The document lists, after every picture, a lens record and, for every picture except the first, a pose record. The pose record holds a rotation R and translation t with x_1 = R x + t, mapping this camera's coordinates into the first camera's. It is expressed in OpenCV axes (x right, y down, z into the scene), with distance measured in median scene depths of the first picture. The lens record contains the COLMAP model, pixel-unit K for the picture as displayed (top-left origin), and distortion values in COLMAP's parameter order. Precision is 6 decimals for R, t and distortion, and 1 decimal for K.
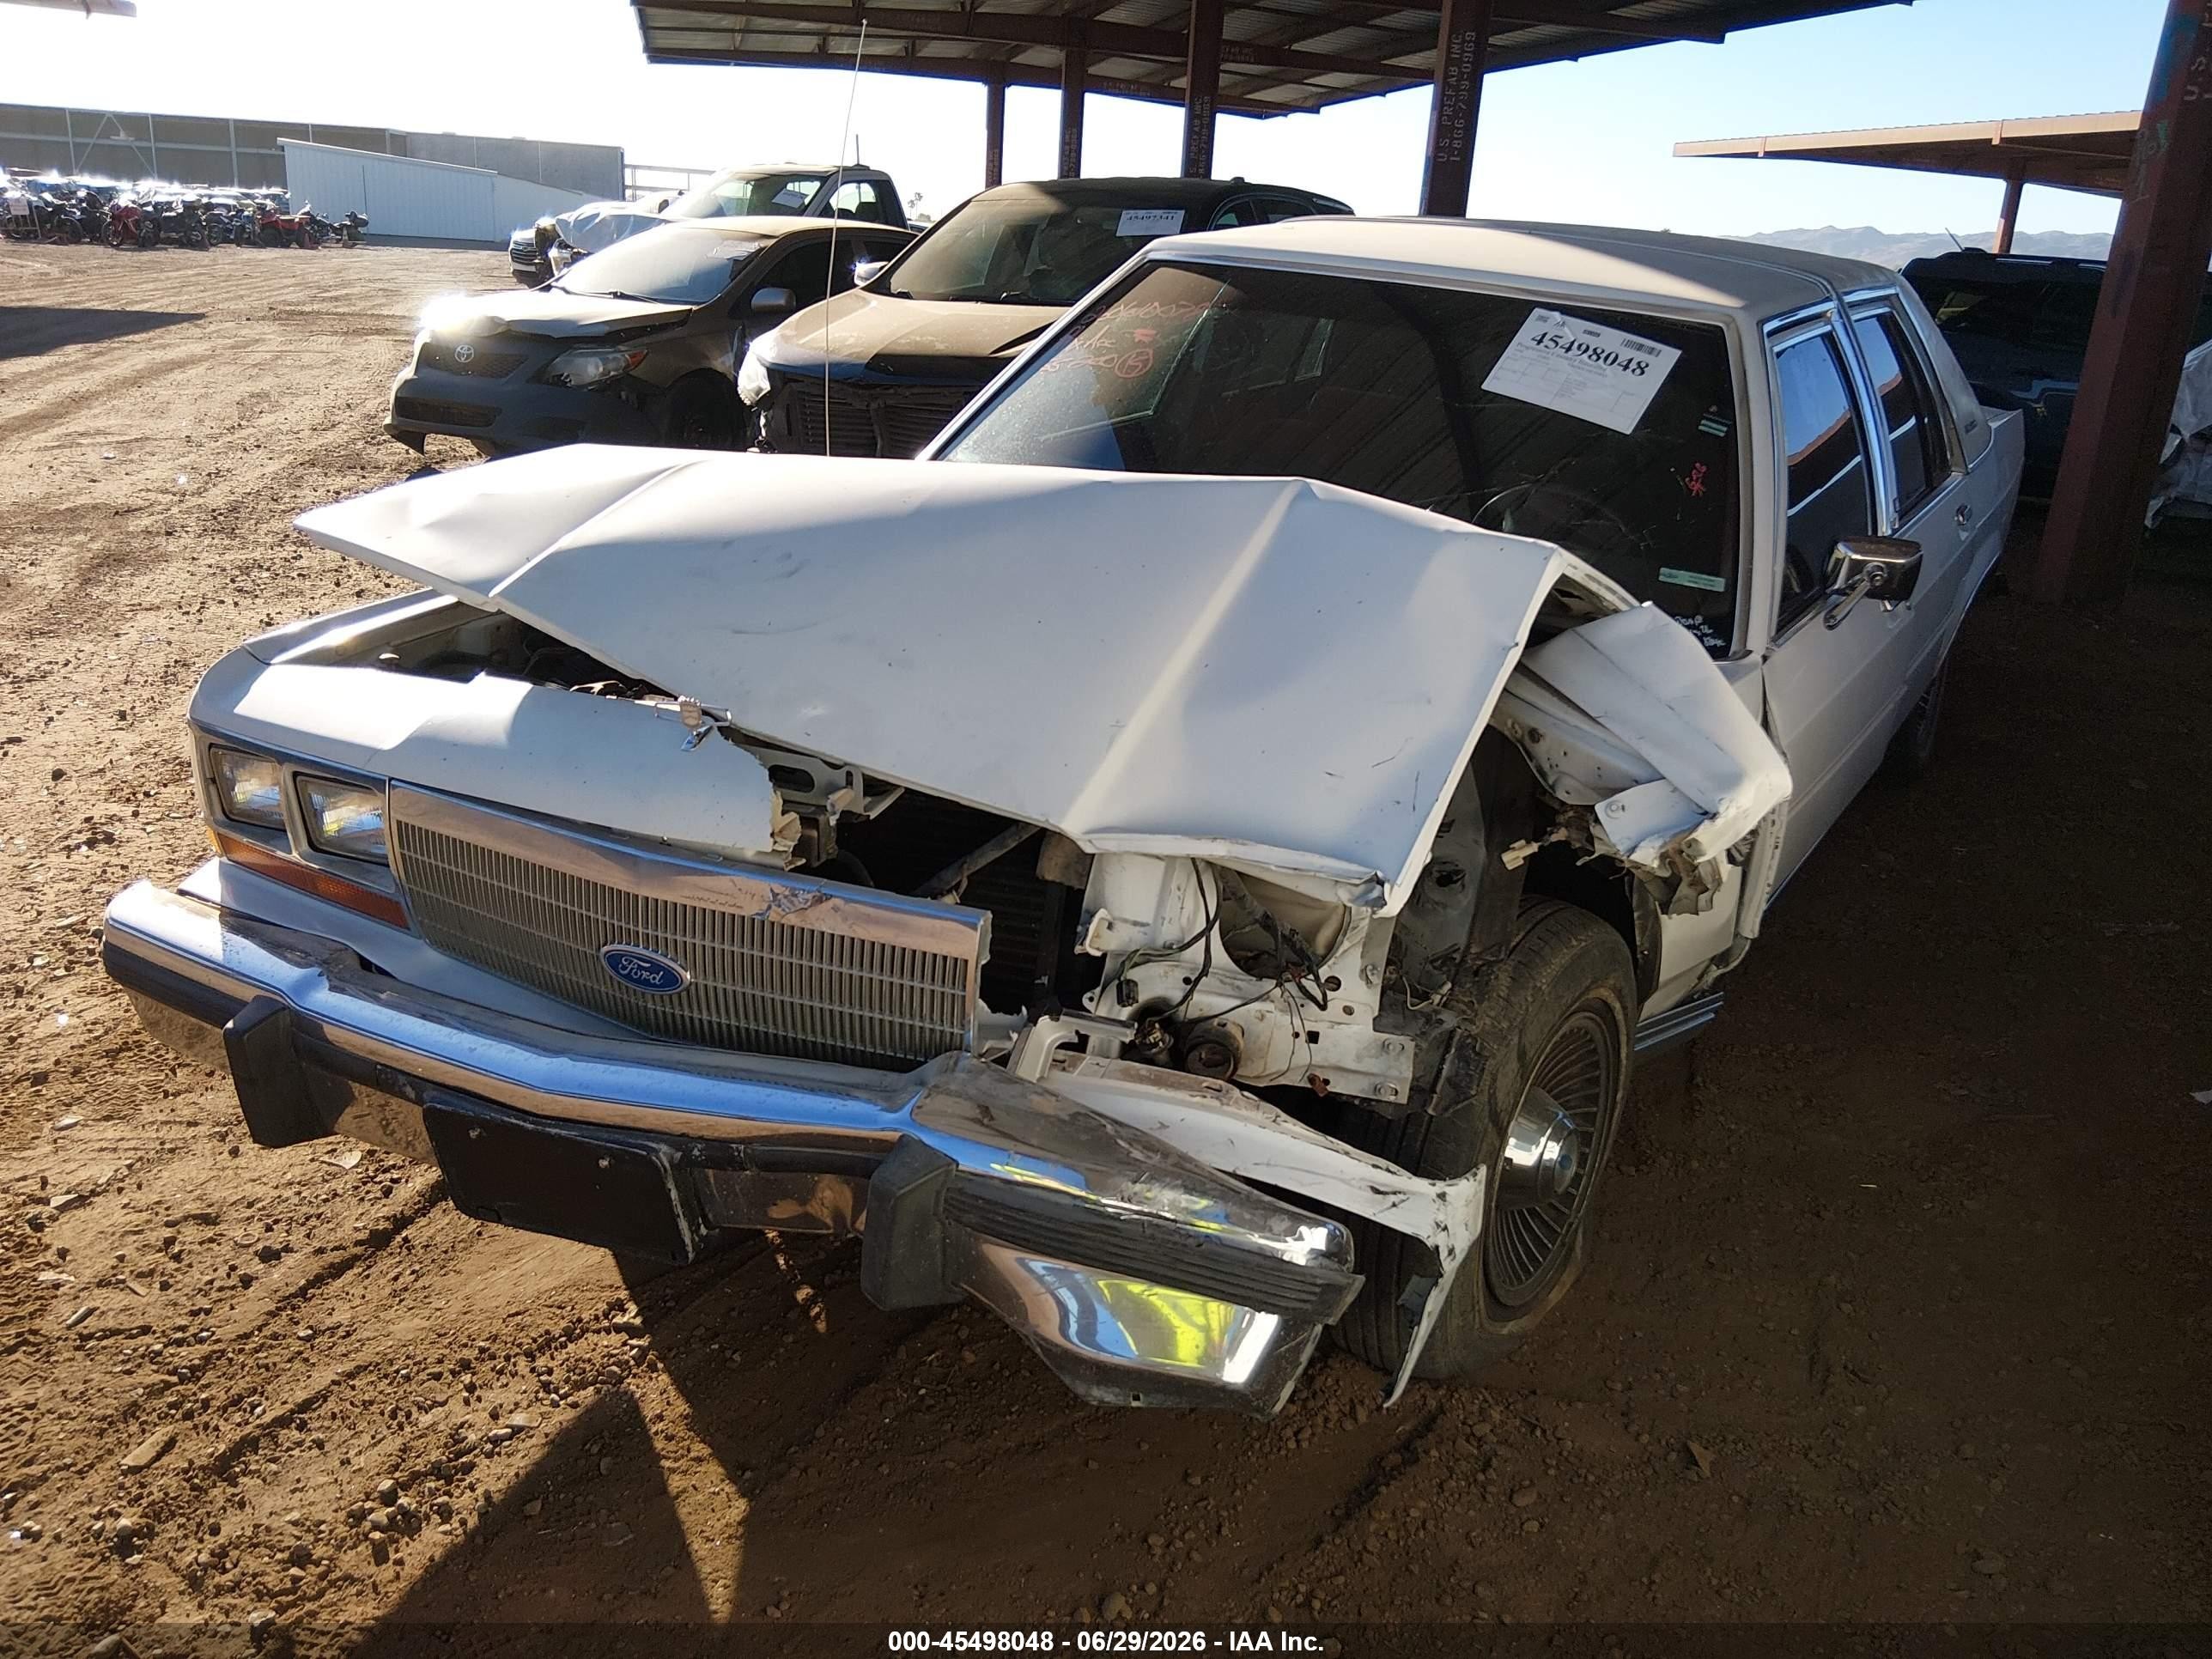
lens RADIAL K [[1682.0, 0, 1104.3], [0, 1682.0, 834.4], [0, 0, 1]] dist [0.057991, -0.104074]
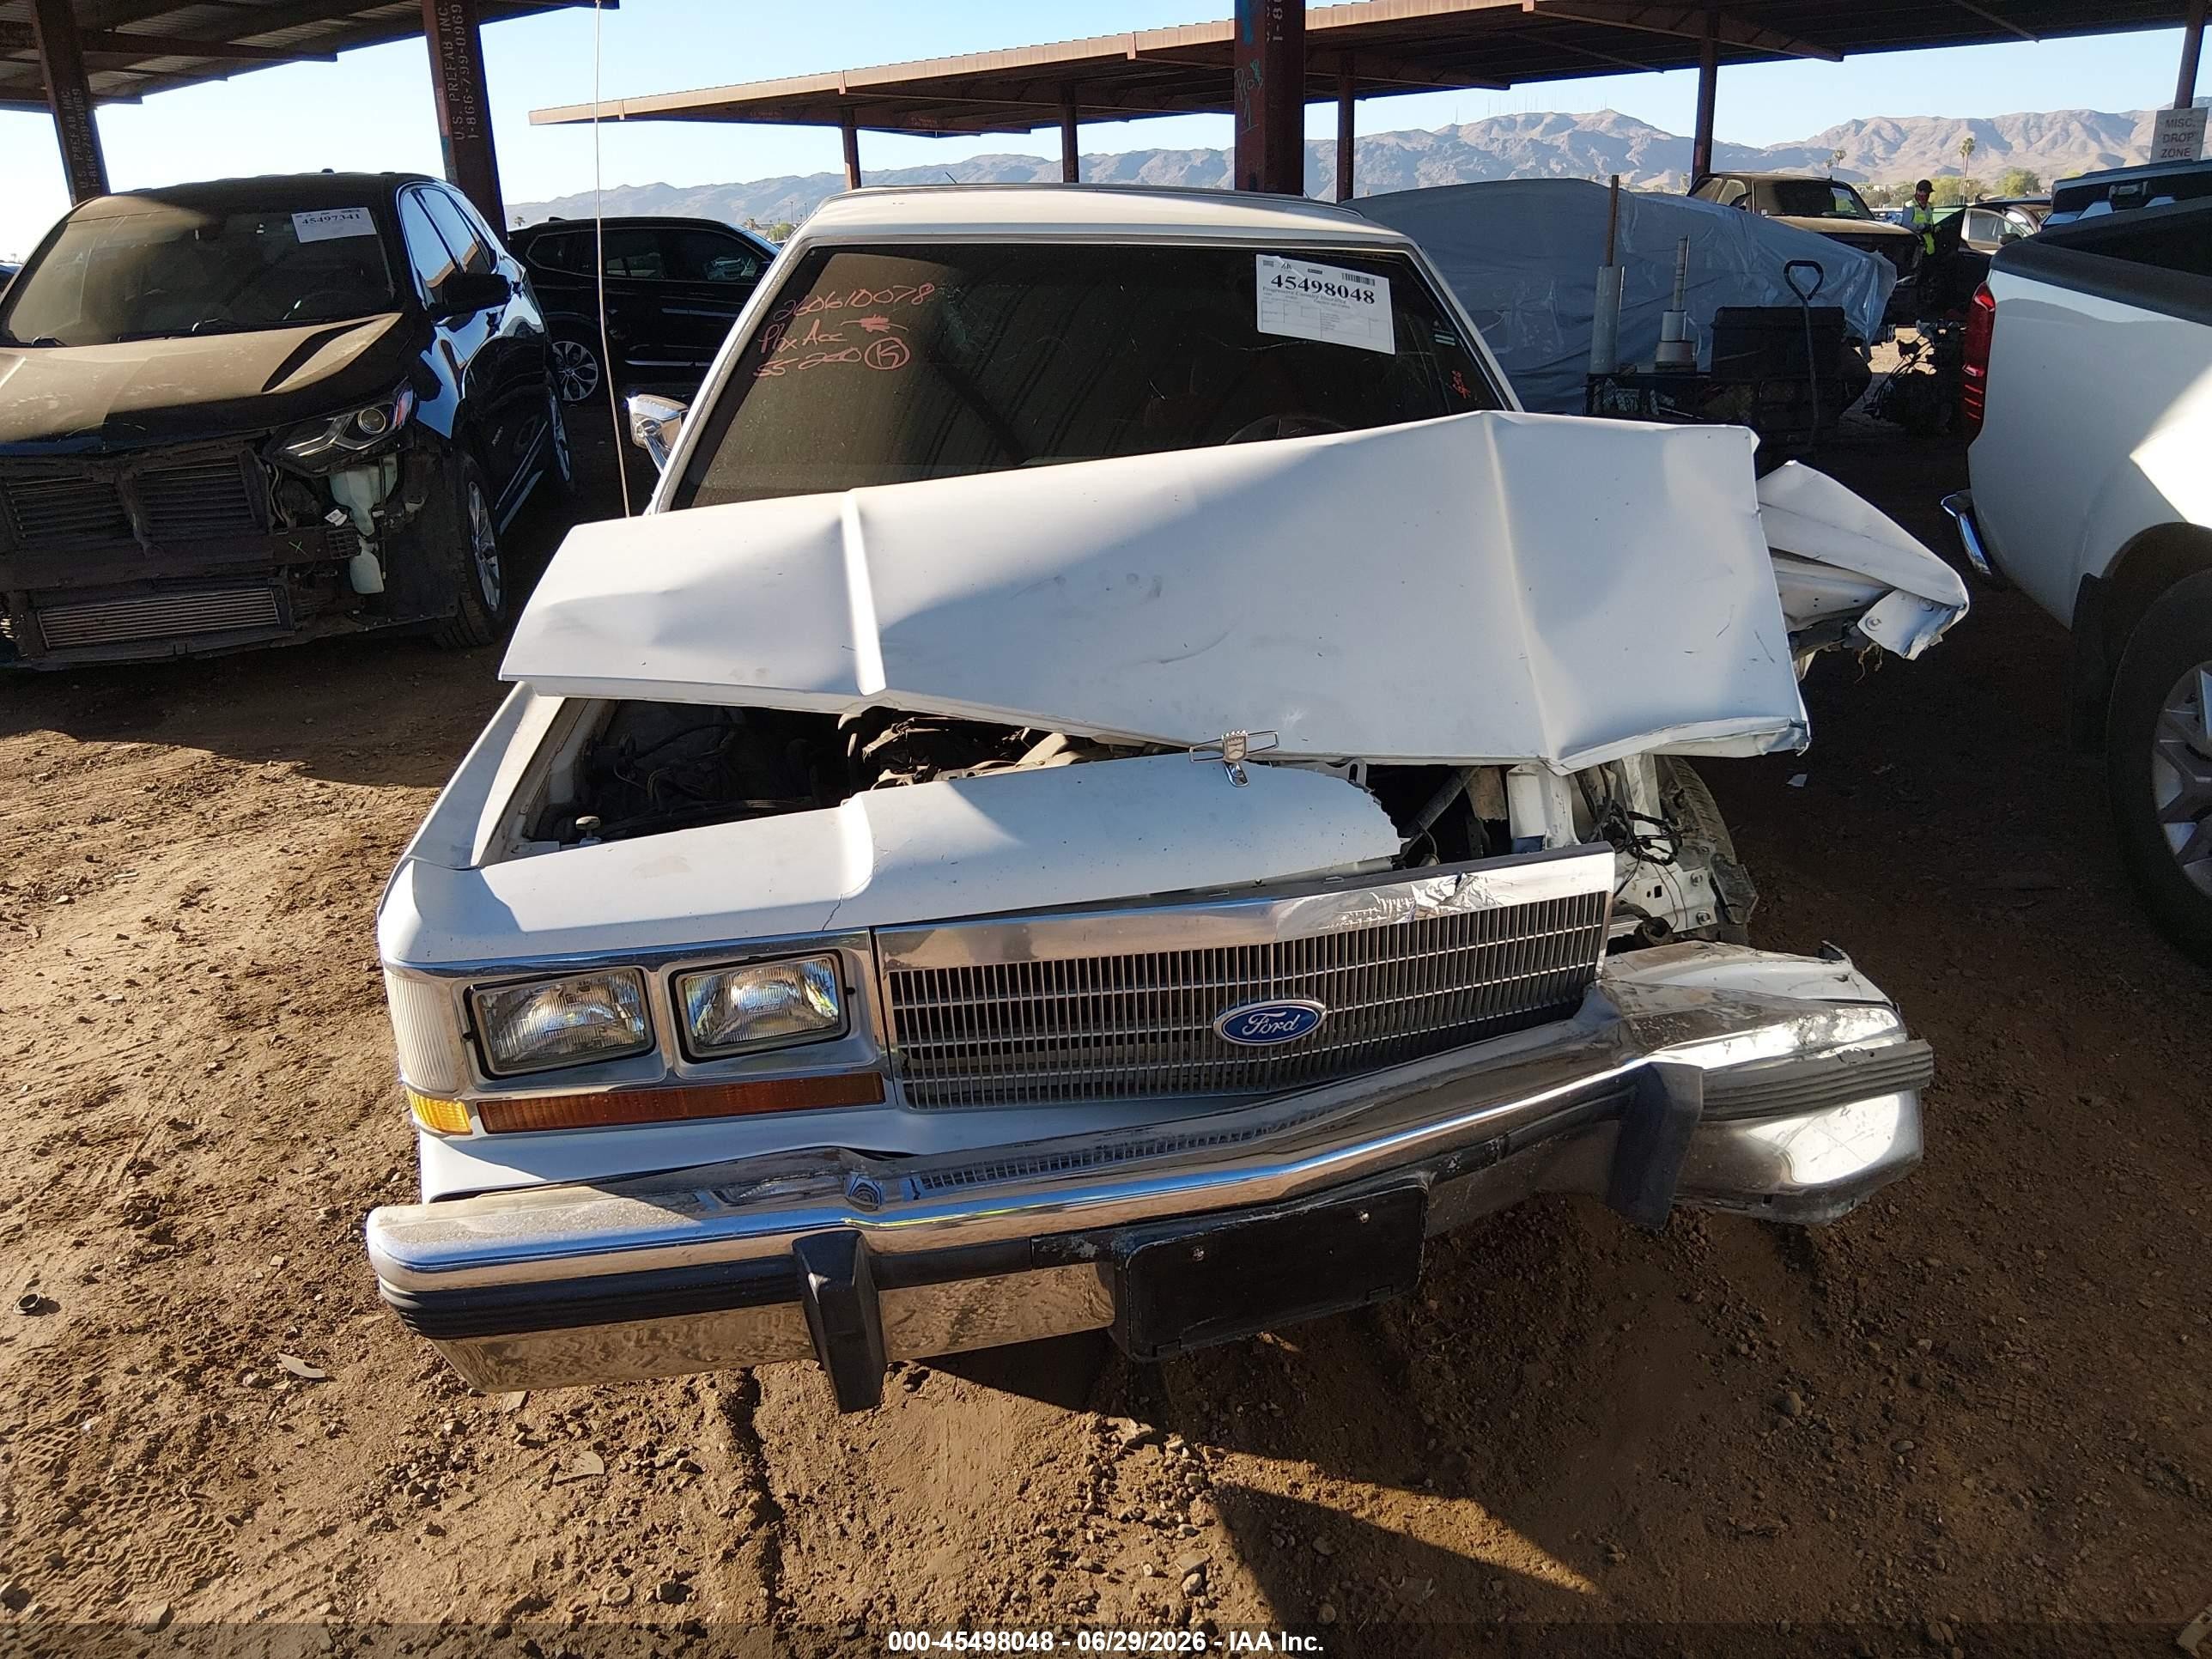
lens RADIAL K [[1691.4, 0, 1103.8], [0, 1691.4, 819.3], [0, 0, 1]] dist [0.061021, -0.107192]
pose [[0.794511, -0.277429, 0.540172, -0.661864], [0.273703, 0.957662, 0.089275, -0.110149], [-0.542070, 0.076916, 0.836806, 0.204719]]
